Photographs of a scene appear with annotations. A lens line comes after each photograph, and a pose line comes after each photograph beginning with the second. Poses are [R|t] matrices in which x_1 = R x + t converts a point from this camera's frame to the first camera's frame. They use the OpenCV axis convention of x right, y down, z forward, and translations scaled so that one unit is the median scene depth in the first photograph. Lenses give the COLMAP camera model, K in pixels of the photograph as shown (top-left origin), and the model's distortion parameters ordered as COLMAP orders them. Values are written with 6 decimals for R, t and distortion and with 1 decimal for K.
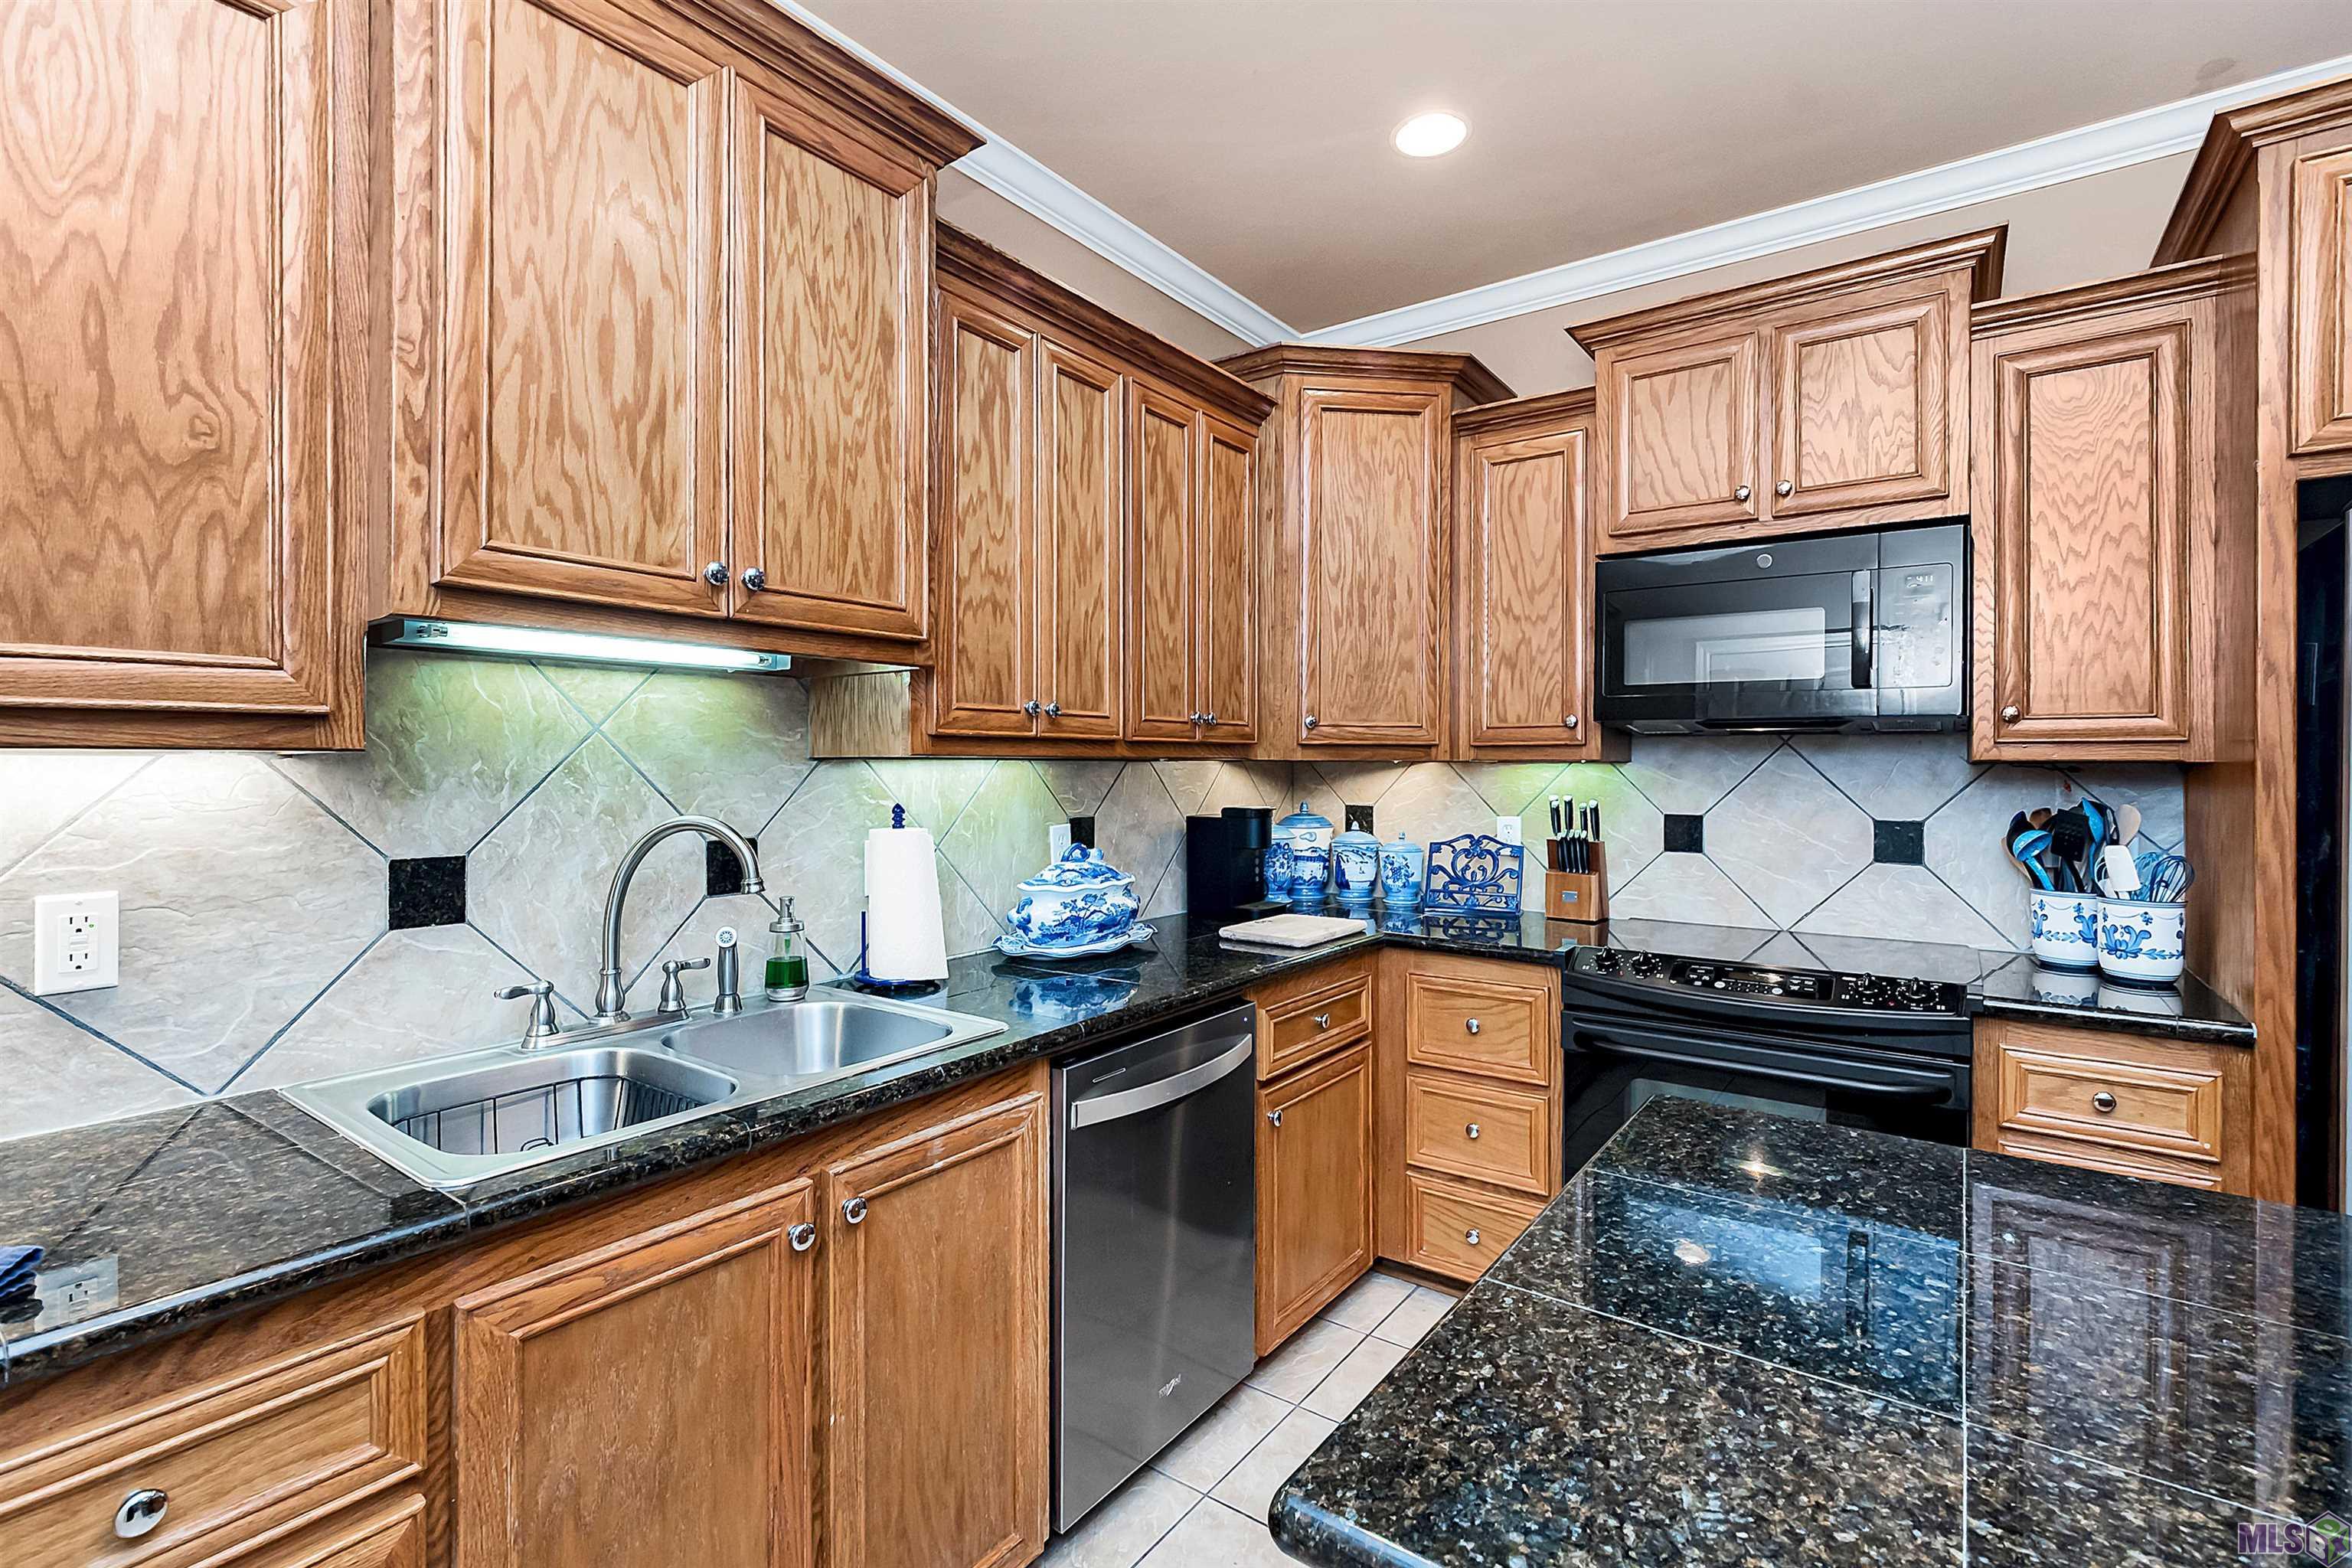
lens RADIAL K [[1076.9, 0, 1163.6], [0, 1076.9, 769.0], [0, 0, 1]] dist [-0.000093, -0.001205]
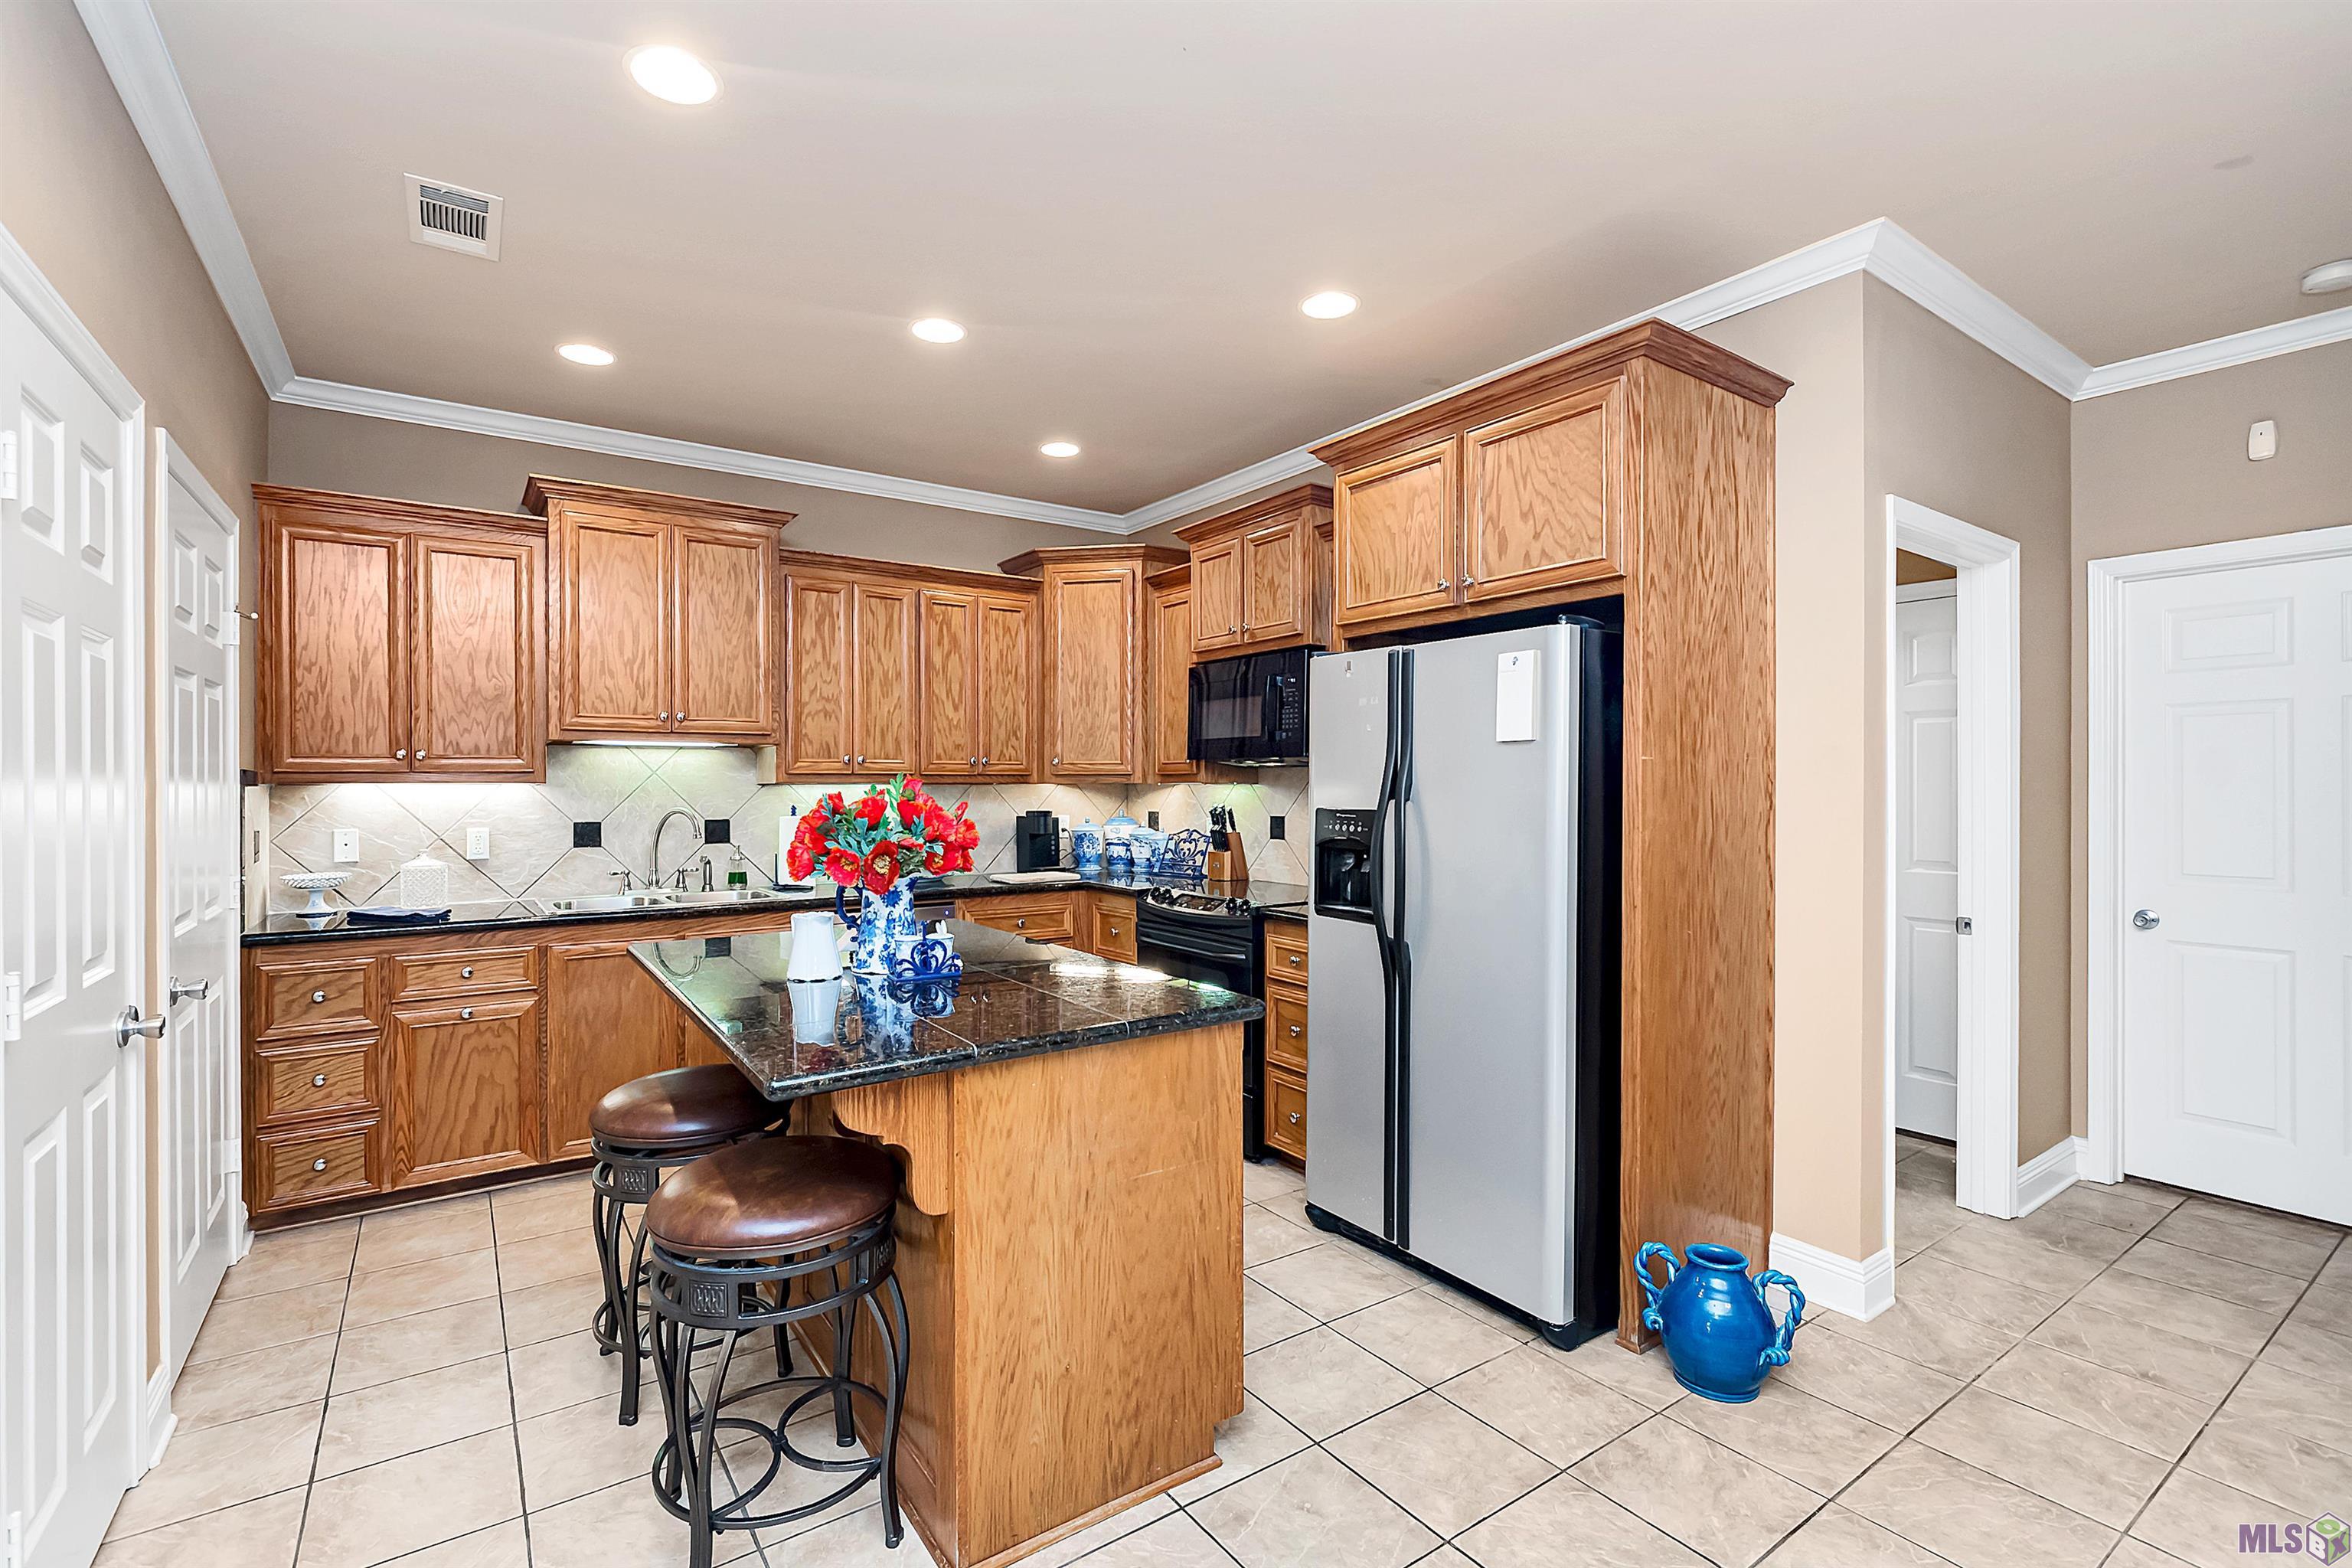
lens RADIAL K [[1061.6, 0, 1150.6], [0, 1061.6, 789.2], [0, 0, 1]] dist [-0.002730, -0.000735]
pose [[0.945496, -0.002167, -0.325626, 1.184095], [0.001951, 0.999998, -0.000989, 0.004331], [0.325628, 0.000300, 0.945498, -0.823327]]
